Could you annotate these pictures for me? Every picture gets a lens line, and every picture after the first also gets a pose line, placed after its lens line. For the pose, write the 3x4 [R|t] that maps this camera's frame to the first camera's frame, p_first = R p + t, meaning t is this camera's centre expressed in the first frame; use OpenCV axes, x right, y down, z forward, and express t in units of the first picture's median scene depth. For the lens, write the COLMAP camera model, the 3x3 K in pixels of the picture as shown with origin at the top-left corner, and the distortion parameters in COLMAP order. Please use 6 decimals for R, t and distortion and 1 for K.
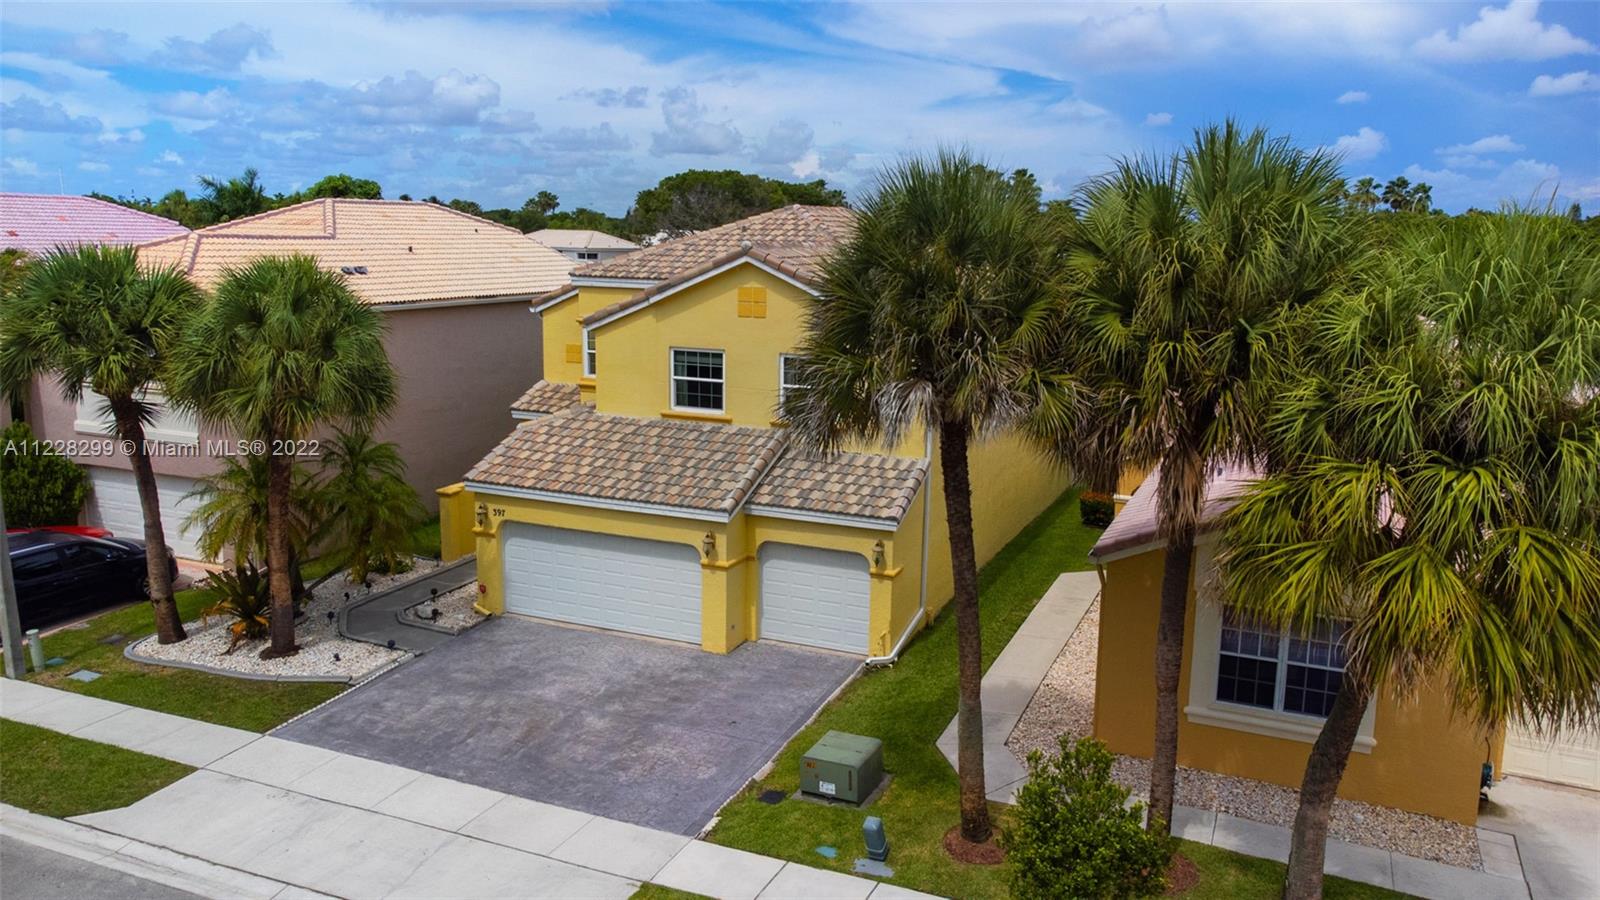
lens RADIAL K [[1166.6, 0, 800.0], [0, 1166.6, 450.0], [0, 0, 1]] dist [0.036658, -0.003314]
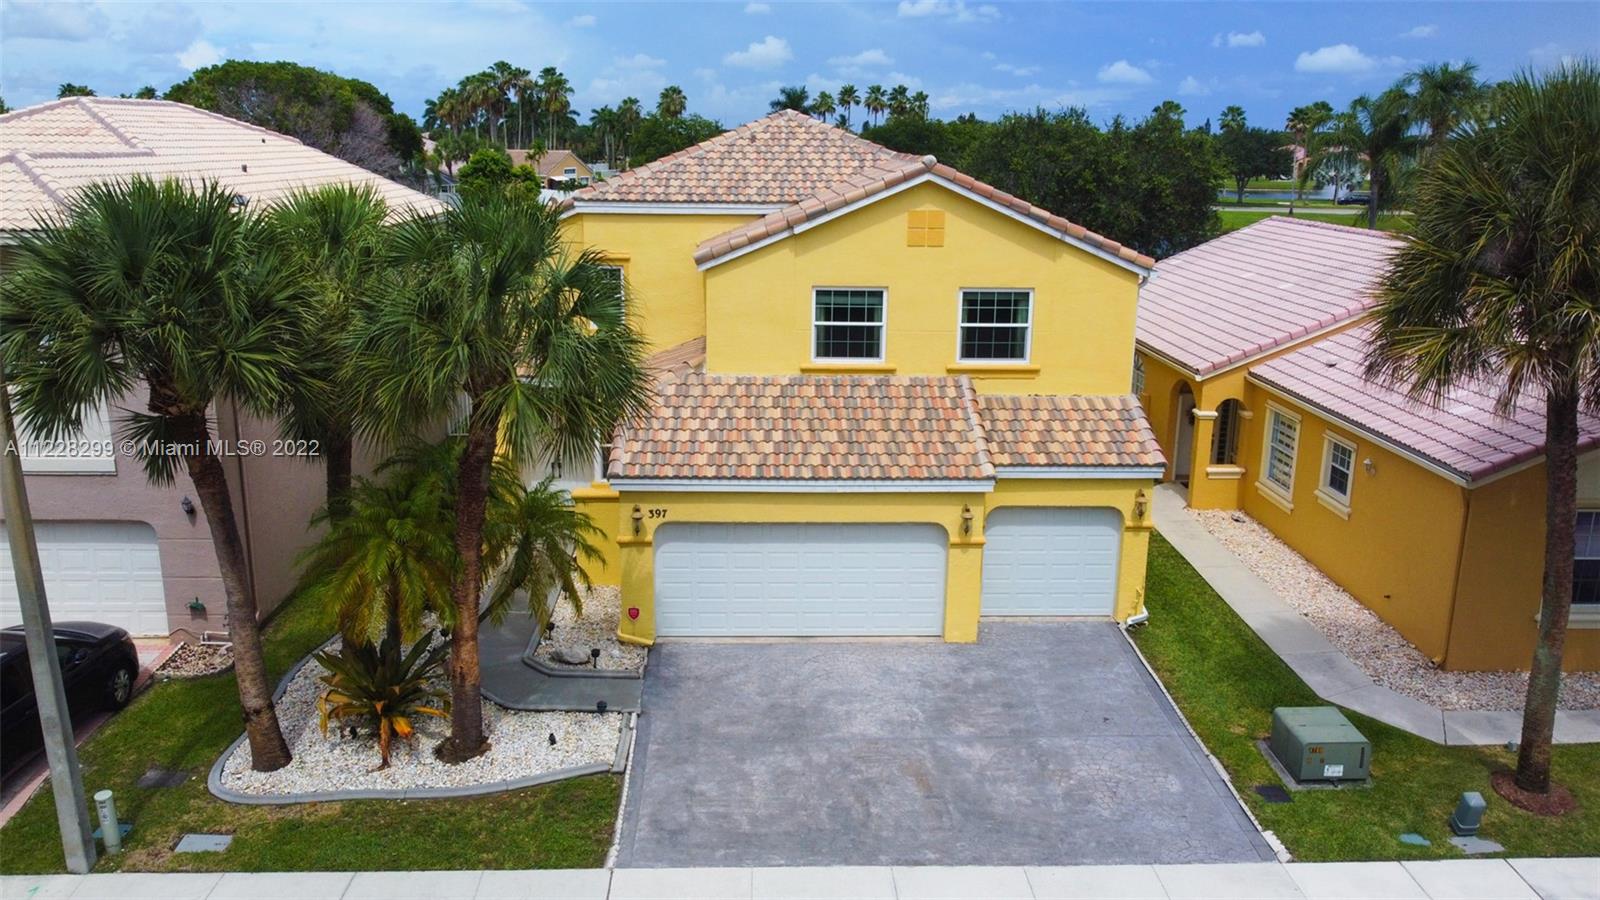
lens RADIAL K [[1194.2, 0, 800.0], [0, 1194.2, 450.0], [0, 0, 1]] dist [-0.000081, -0.007308]
pose [[0.902350, -0.111154, 0.416424, -0.492612], [0.079915, 0.992568, 0.091772, -0.053012], [-0.423530, -0.049532, 0.904527, 0.243384]]
